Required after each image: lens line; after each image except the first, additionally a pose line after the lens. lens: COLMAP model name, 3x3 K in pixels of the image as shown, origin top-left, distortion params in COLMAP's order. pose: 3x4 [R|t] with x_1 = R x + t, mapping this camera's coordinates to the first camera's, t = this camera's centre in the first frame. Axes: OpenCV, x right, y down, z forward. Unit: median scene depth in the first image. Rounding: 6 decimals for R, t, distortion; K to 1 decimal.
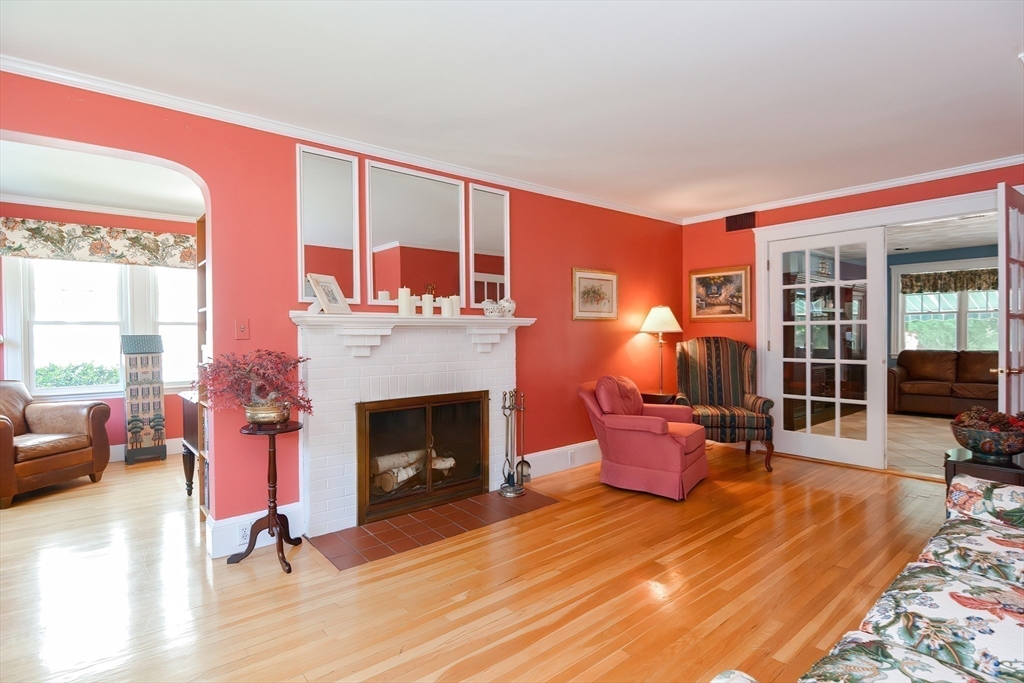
lens RADIAL K [[496.0, 0, 515.1], [0, 496.0, 339.5], [0, 0, 1]] dist [-0.000363, -0.004789]
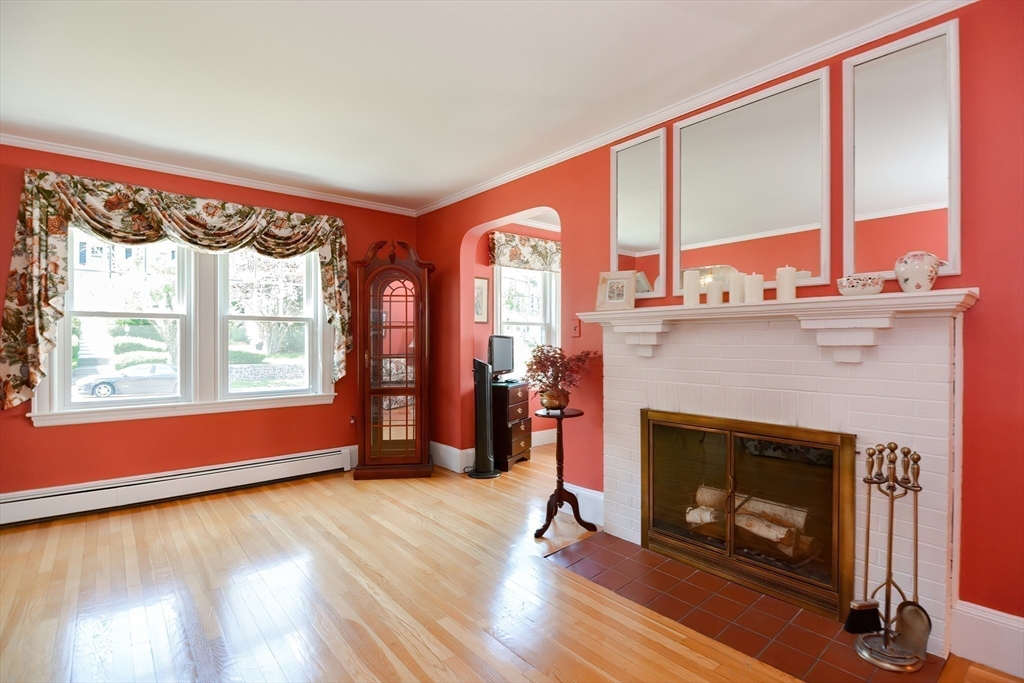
lens RADIAL K [[496.0, 0, 520.2], [0, 496.0, 341.4], [0, 0, 1]] dist [-0.000363, -0.004789]
pose [[0.006781, 0.010007, -0.999927, 0.279952], [-0.005584, 0.999935, 0.009969, -0.000398], [0.999961, 0.005516, 0.006837, 0.379127]]
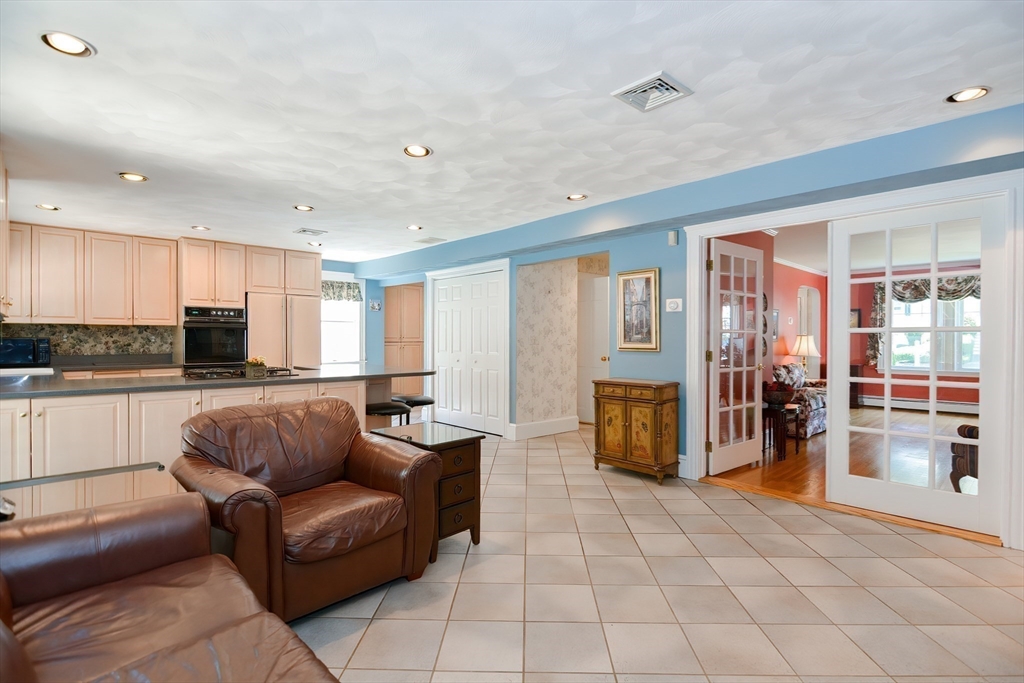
lens RADIAL K [[496.0, 0, 515.8], [0, 496.0, 341.5], [0, 0, 1]] dist [-0.000363, -0.004789]
pose [[-0.997405, 0.008133, -0.071528, 0.638239], [0.006827, 0.999806, 0.018487, -0.016323], [0.071665, 0.017950, -0.997267, 0.863367]]
